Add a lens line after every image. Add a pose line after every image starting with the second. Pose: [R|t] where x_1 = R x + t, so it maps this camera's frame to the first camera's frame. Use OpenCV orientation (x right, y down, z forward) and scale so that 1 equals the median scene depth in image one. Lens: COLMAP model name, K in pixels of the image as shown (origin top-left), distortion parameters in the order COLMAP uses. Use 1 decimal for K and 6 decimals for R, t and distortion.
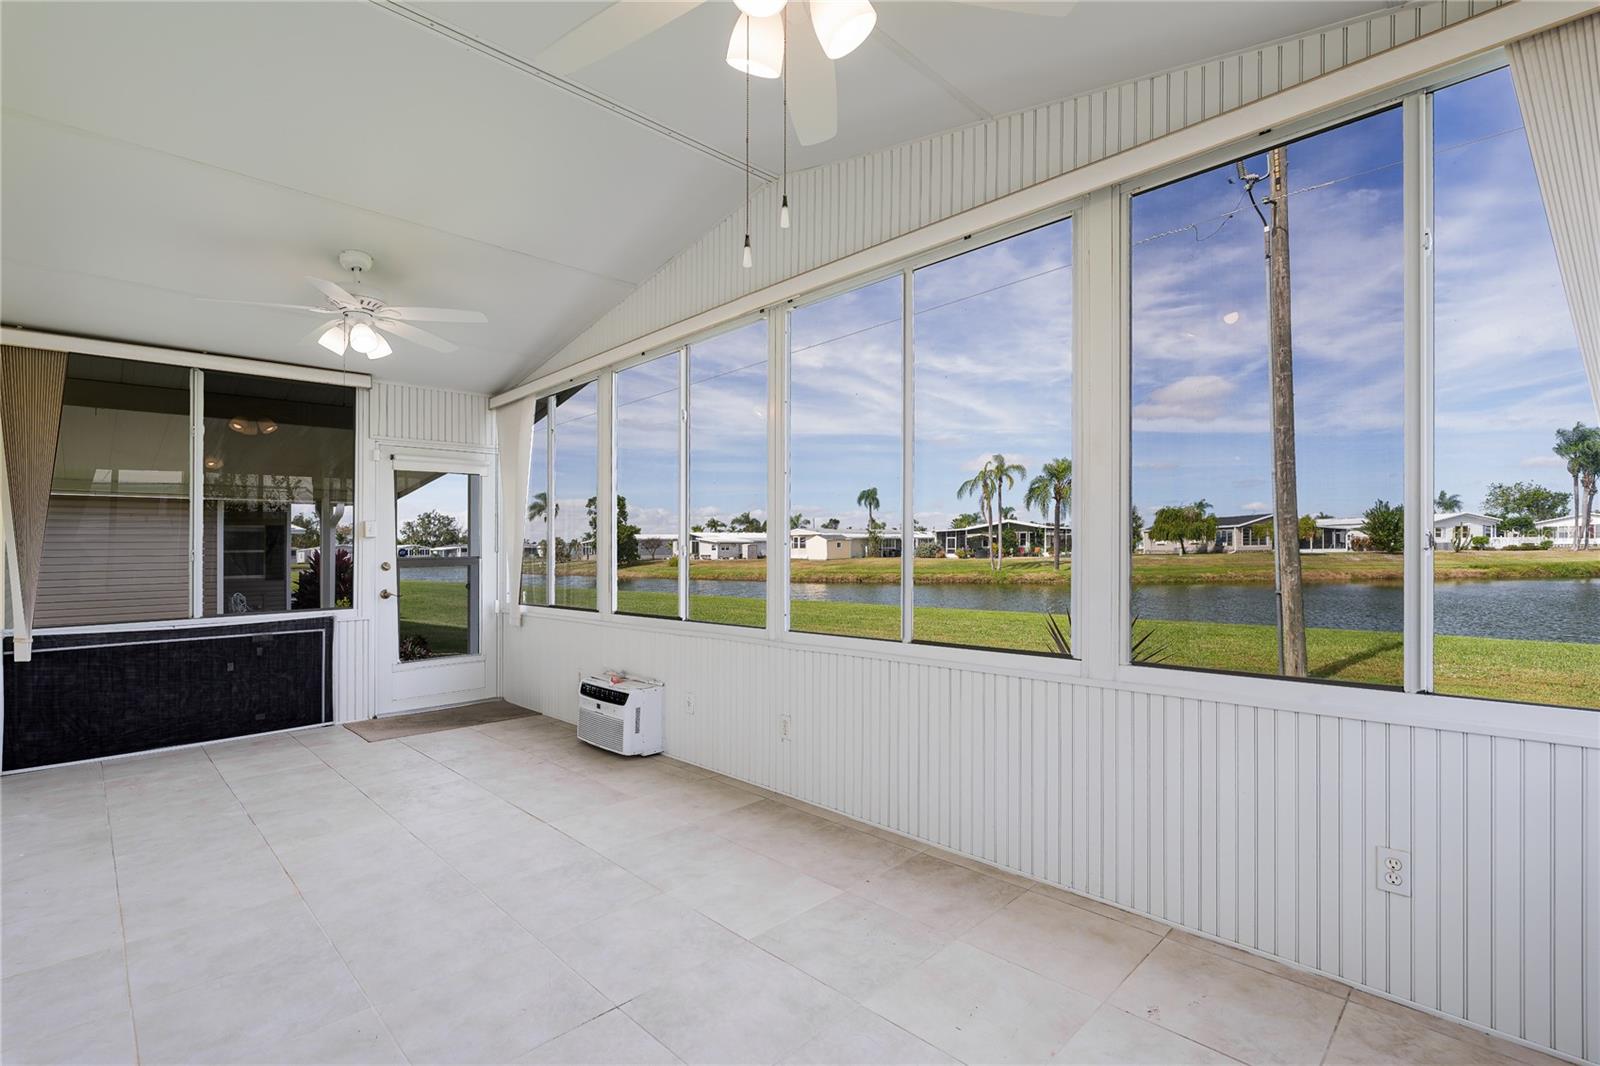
lens RADIAL K [[747.1, 0, 800.0], [0, 747.1, 533.0], [0, 0, 1]] dist [0.002474, 0.000286]
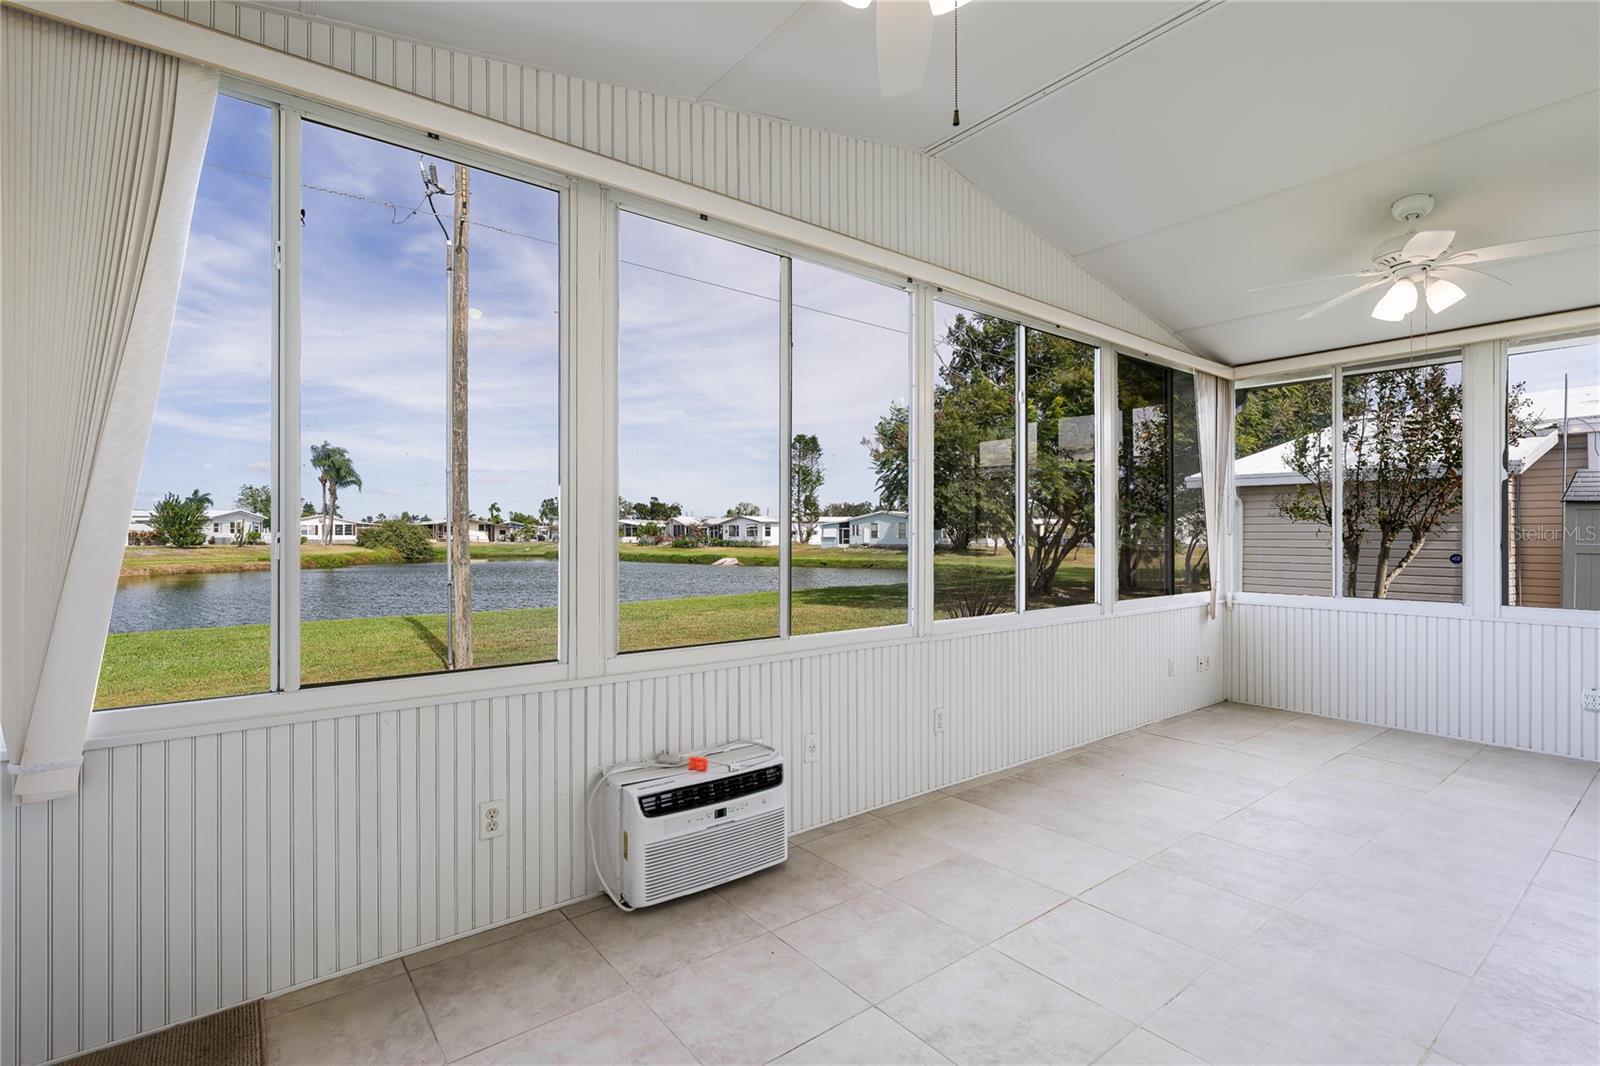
lens RADIAL K [[732.4, 0, 800.0], [0, 732.4, 533.0], [0, 0, 1]] dist [-0.001549, -0.000072]
pose [[0.111749, 0.016046, 0.993607, -0.915786], [-0.022722, 0.999649, -0.013588, 0.027052], [-0.993477, -0.021058, 0.112075, 0.983054]]
